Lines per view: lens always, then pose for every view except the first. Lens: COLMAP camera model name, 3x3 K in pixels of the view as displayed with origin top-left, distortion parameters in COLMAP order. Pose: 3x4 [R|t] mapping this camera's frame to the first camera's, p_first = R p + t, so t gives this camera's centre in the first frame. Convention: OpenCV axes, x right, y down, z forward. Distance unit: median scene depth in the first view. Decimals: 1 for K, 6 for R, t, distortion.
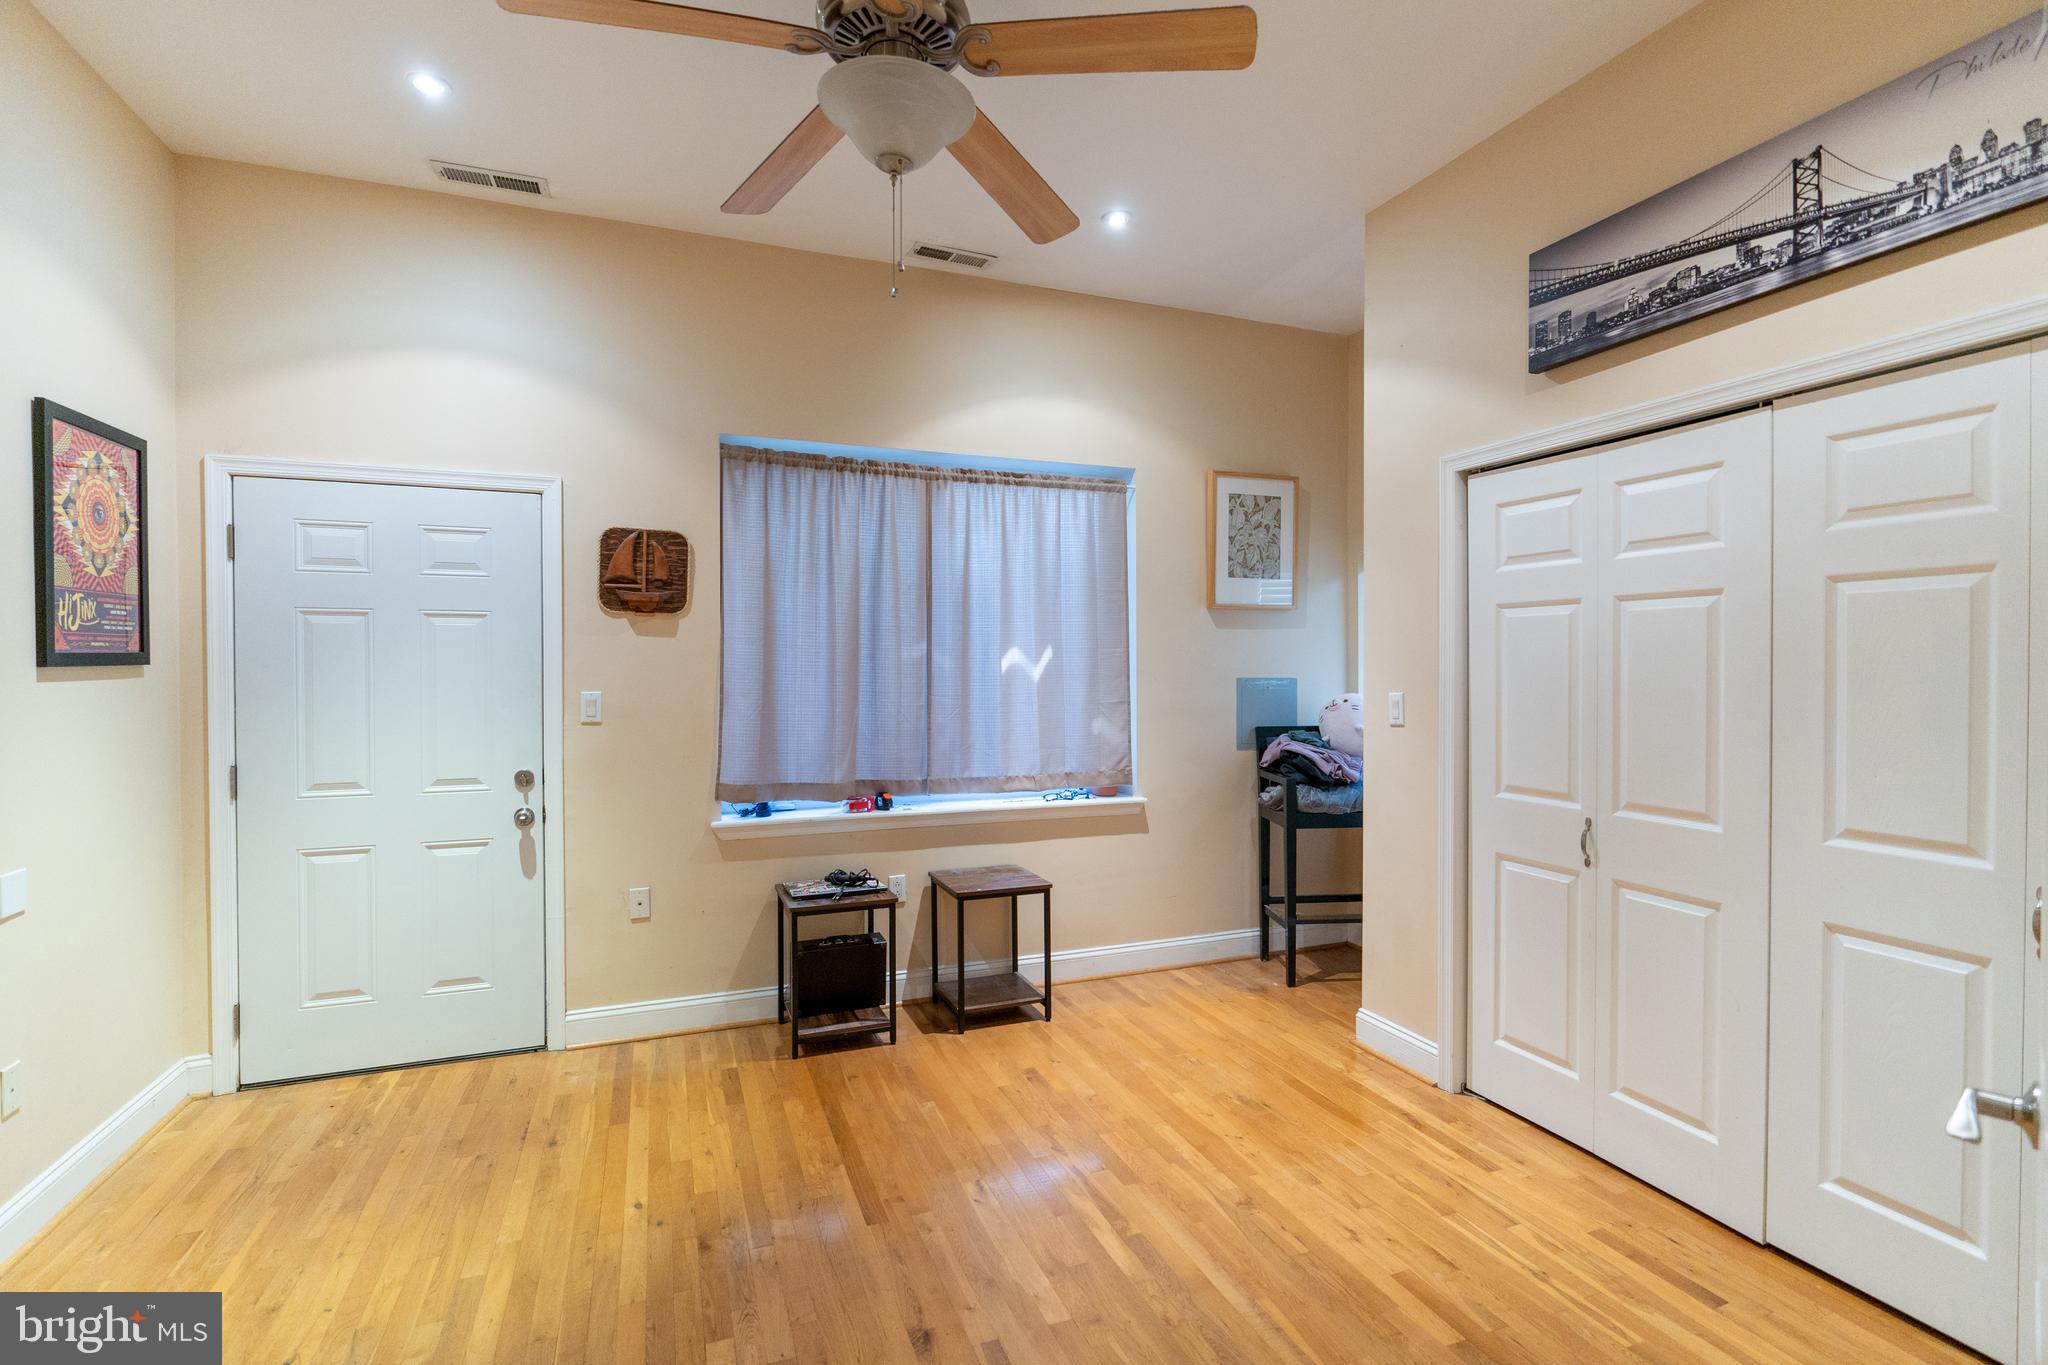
lens RADIAL K [[942.7, 0, 1024.0], [0, 942.7, 682.5], [0, 0, 1]] dist [-0.004563, -0.000180]
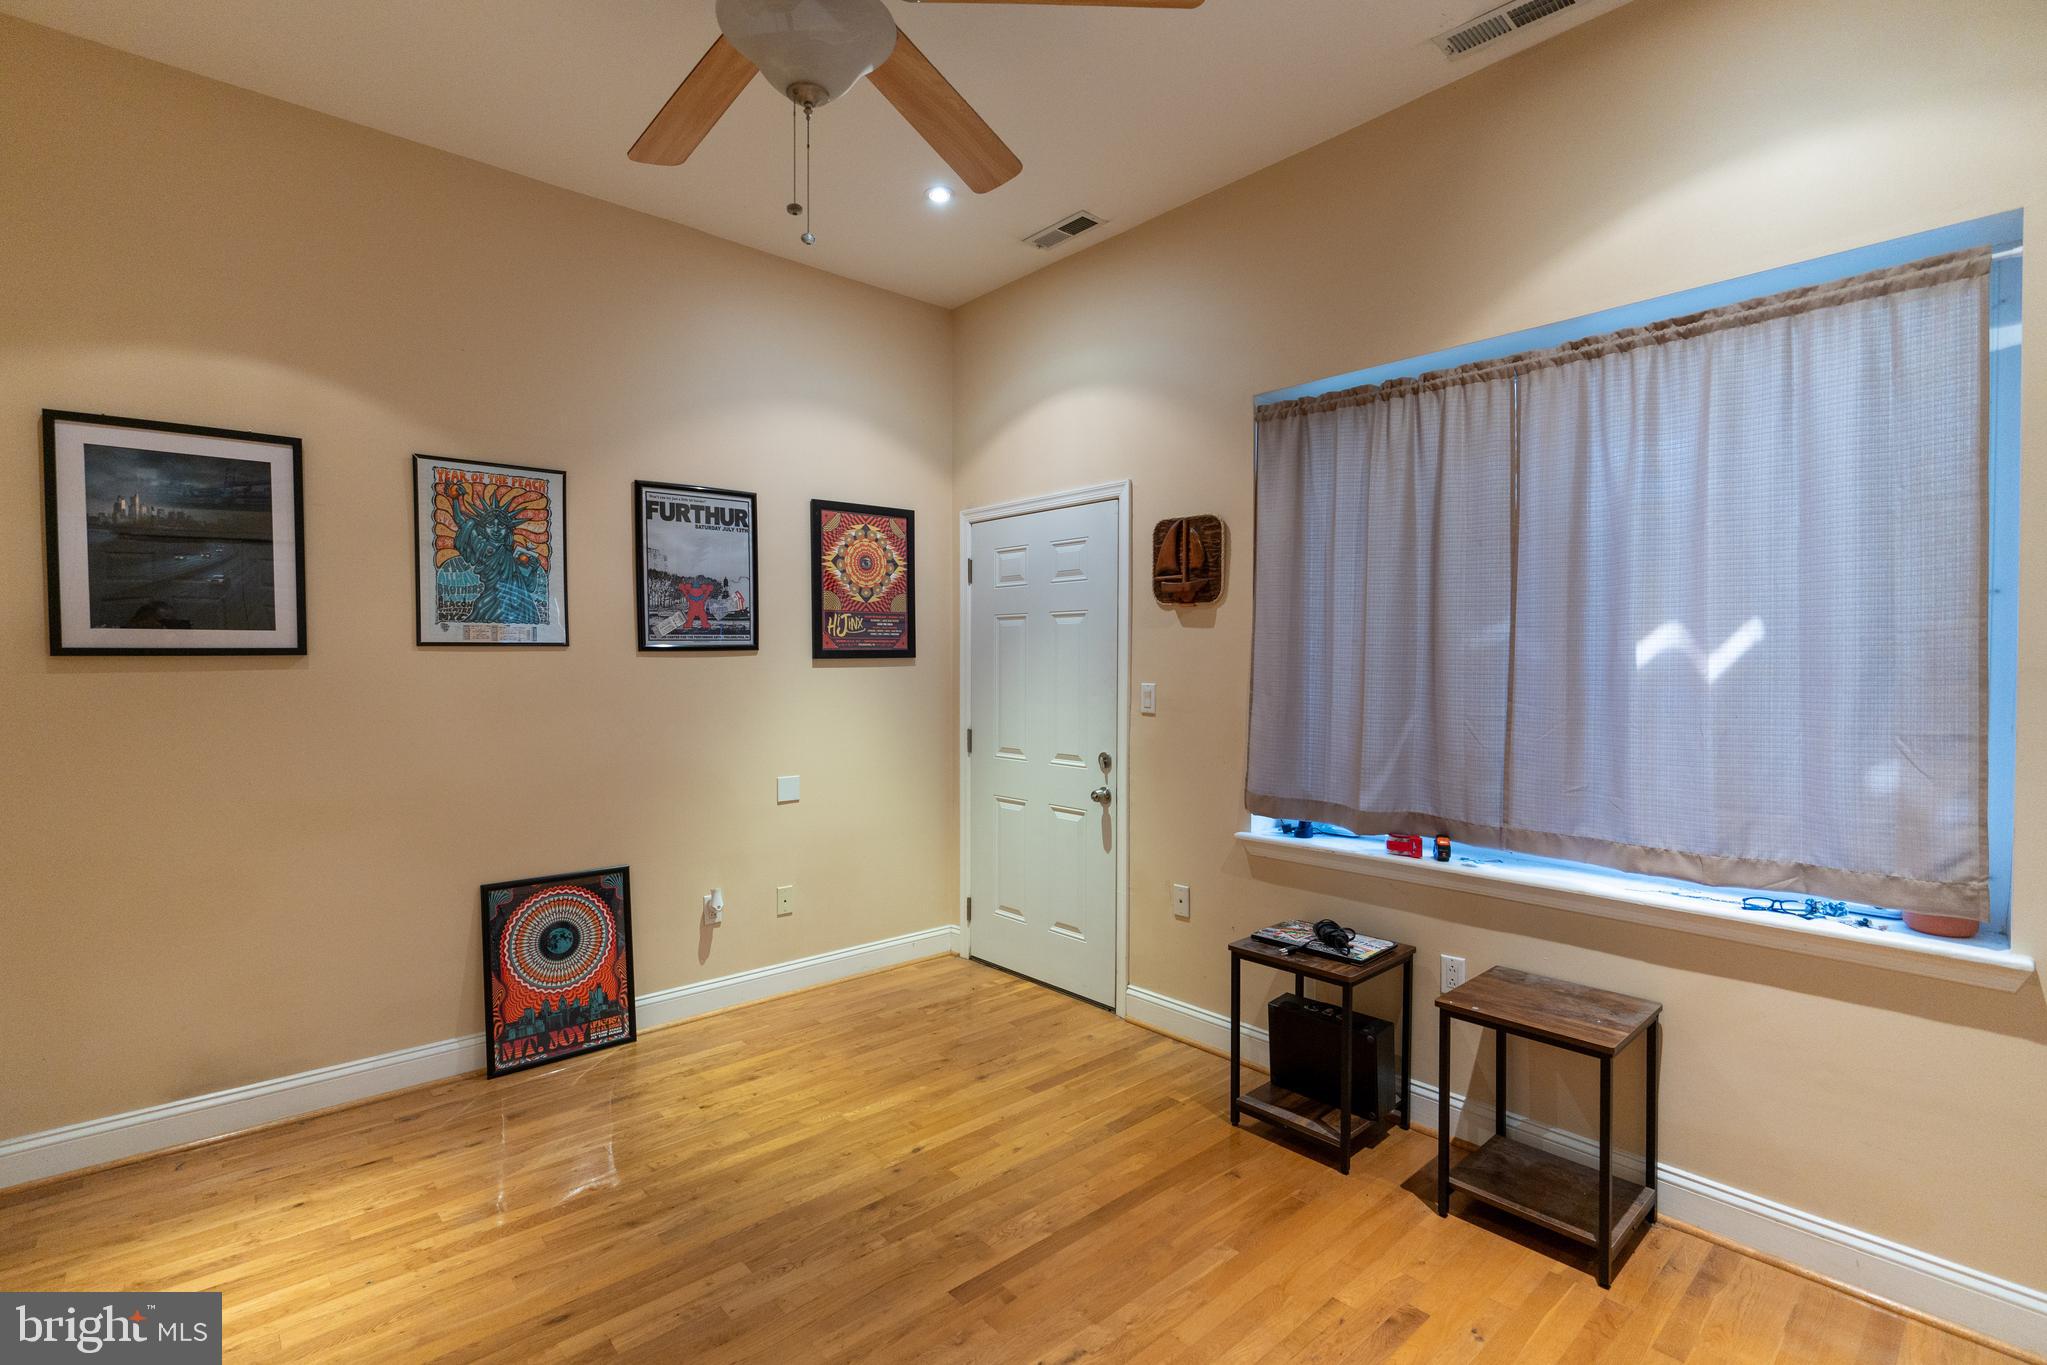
lens RADIAL K [[942.3, 0, 1023.5], [0, 942.3, 682.5], [0, 0, 1]] dist [-0.004563, -0.000180]
pose [[0.351380, 0.021793, -0.935979, 0.482045], [-0.017780, 0.999704, 0.016602, -0.006171], [0.936064, 0.010809, 0.351663, 0.540355]]
